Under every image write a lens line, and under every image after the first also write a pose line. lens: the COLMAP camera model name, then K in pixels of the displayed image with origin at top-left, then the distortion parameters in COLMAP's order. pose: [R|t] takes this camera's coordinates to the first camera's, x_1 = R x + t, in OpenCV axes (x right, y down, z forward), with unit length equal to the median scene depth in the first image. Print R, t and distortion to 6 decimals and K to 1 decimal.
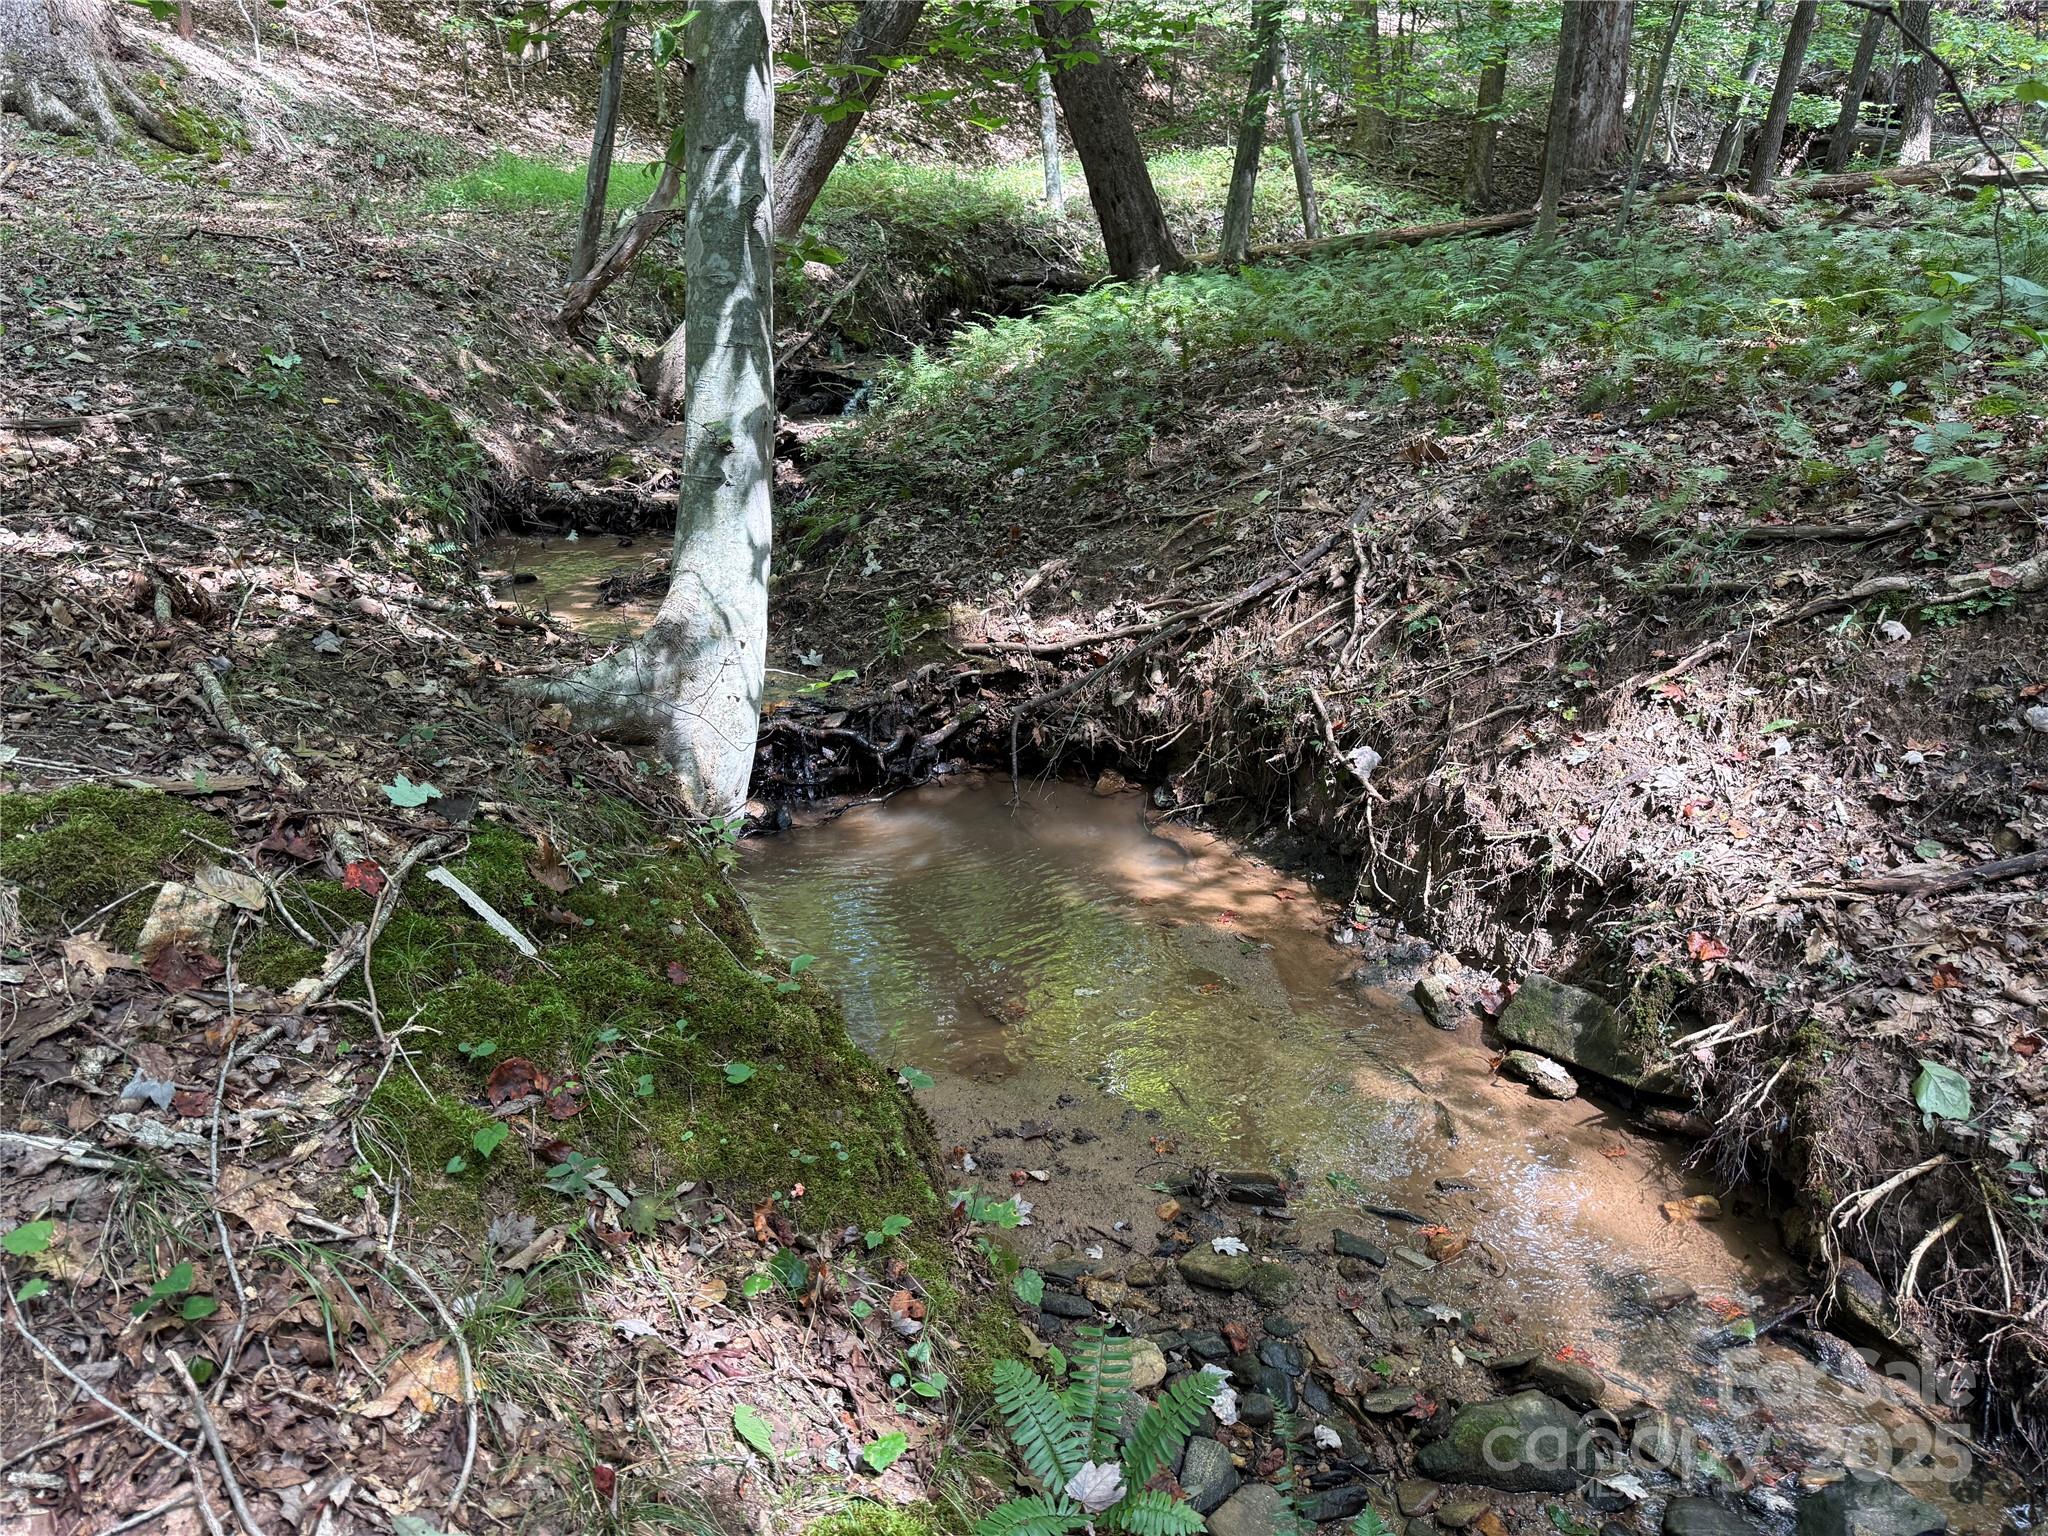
lens RADIAL K [[1431.0, 0, 1024.0], [0, 1431.0, 768.0], [0, 0, 1]] dist [0.079297, -0.140778]
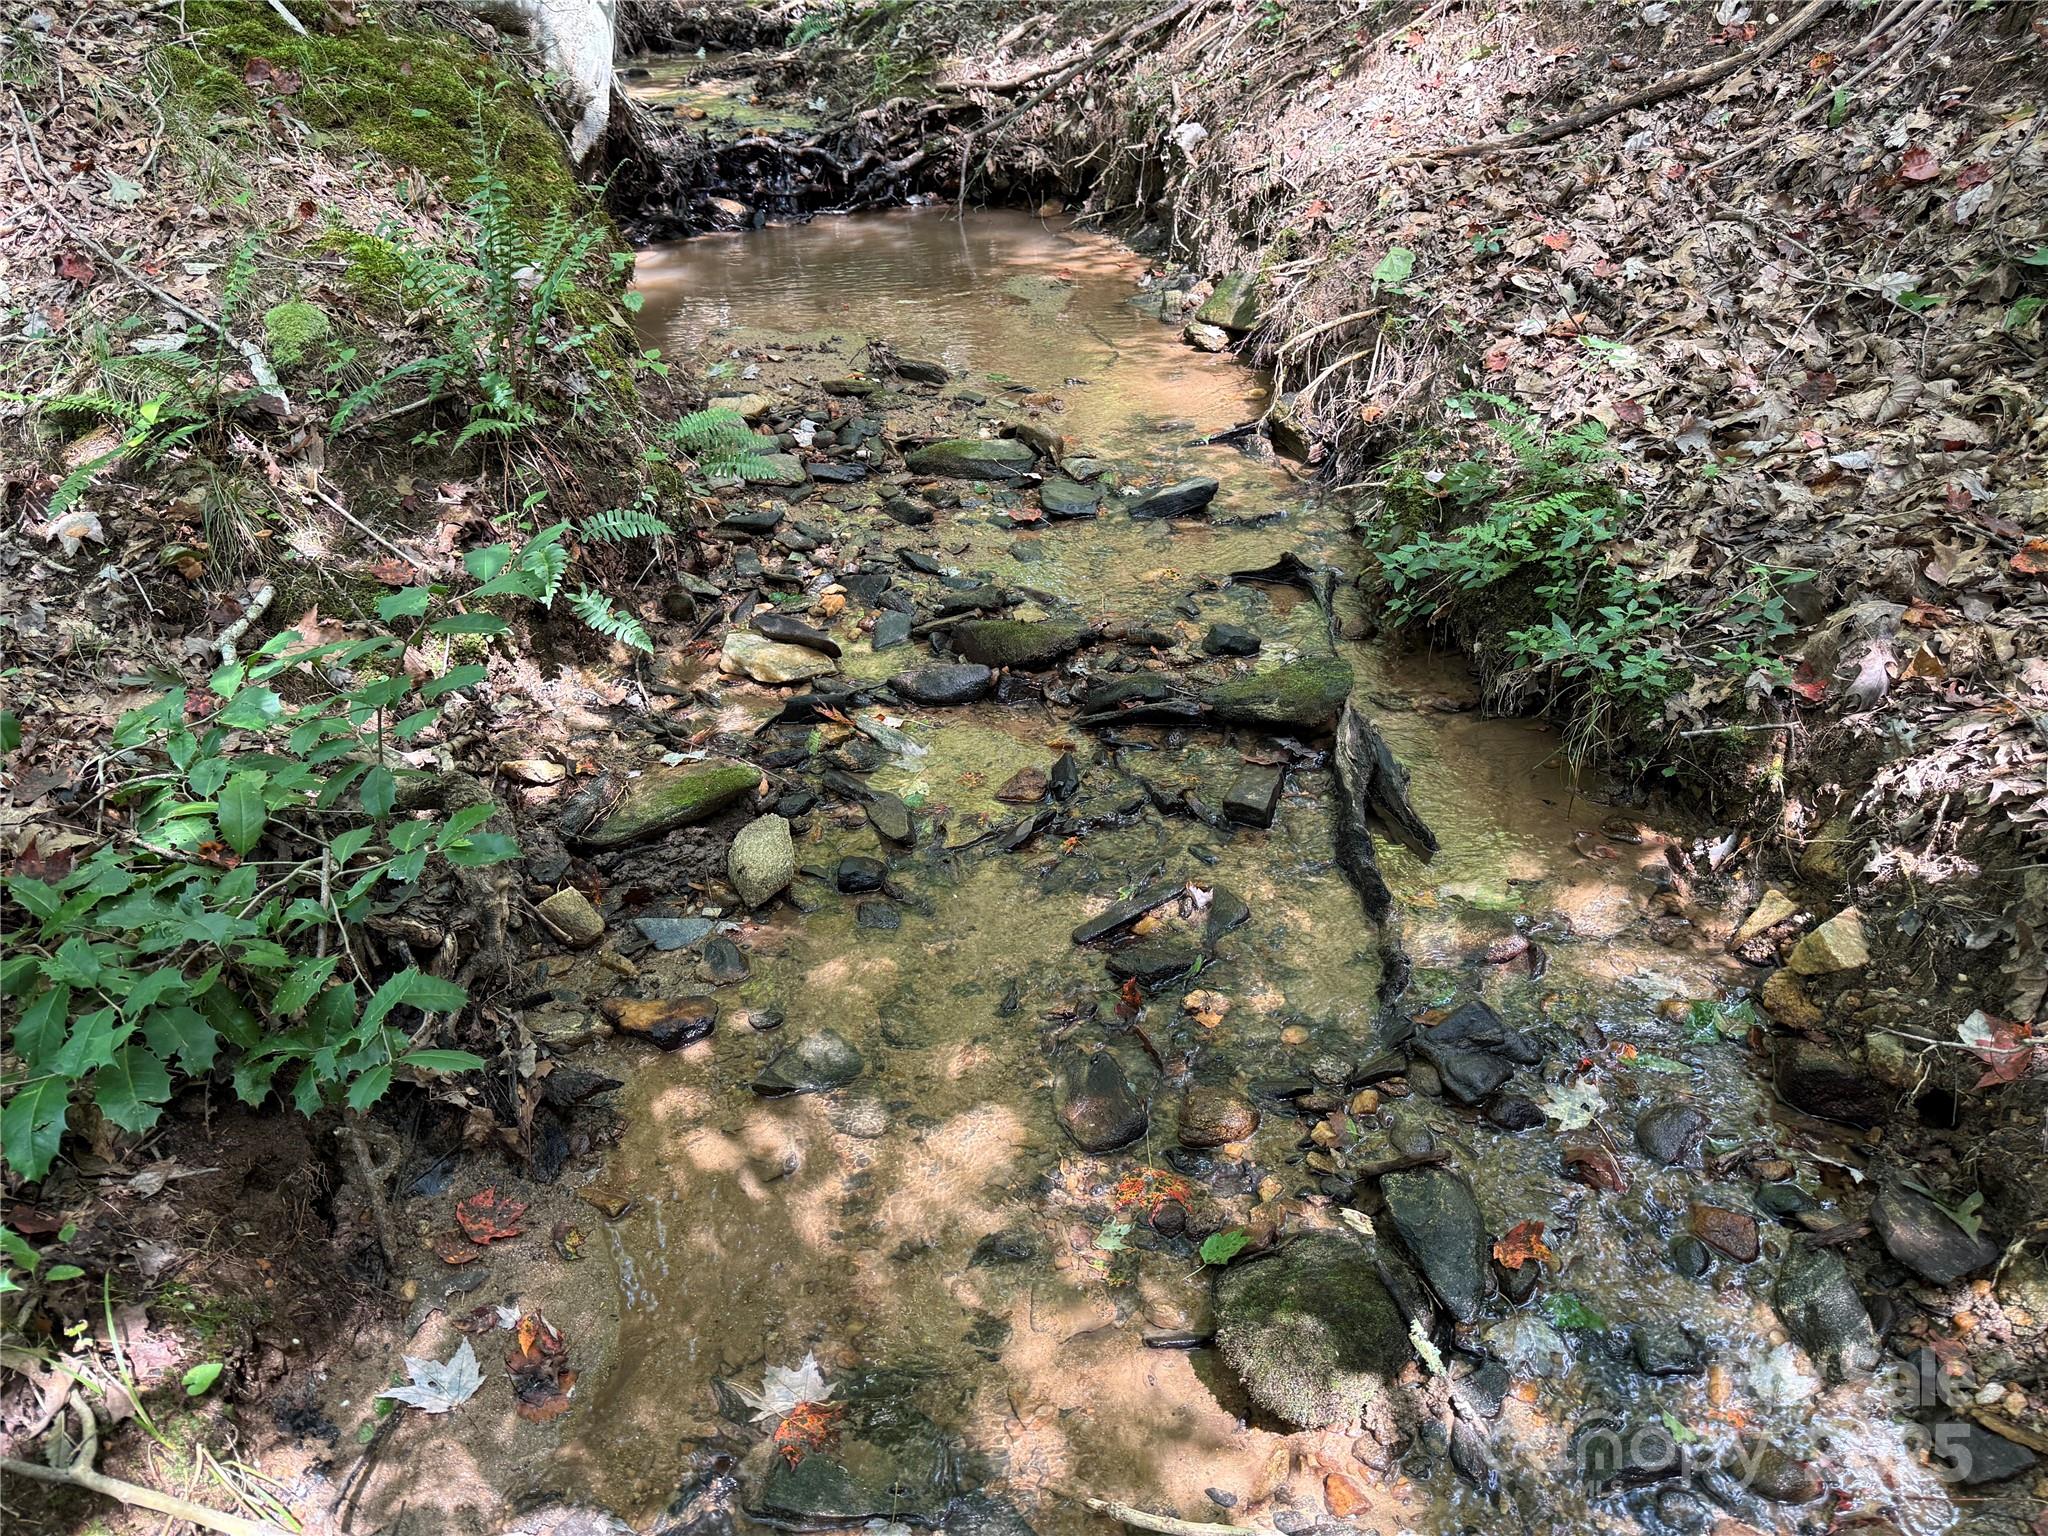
lens RADIAL K [[1458.3, 0, 1035.5], [0, 1458.3, 777.7], [0, 0, 1]] dist [0.035385, -0.066765]
pose [[0.977488, 0.086361, -0.192509, 0.321648], [-0.044938, 0.976675, 0.209967, 0.214222], [0.206152, -0.196589, 0.958569, -0.211597]]
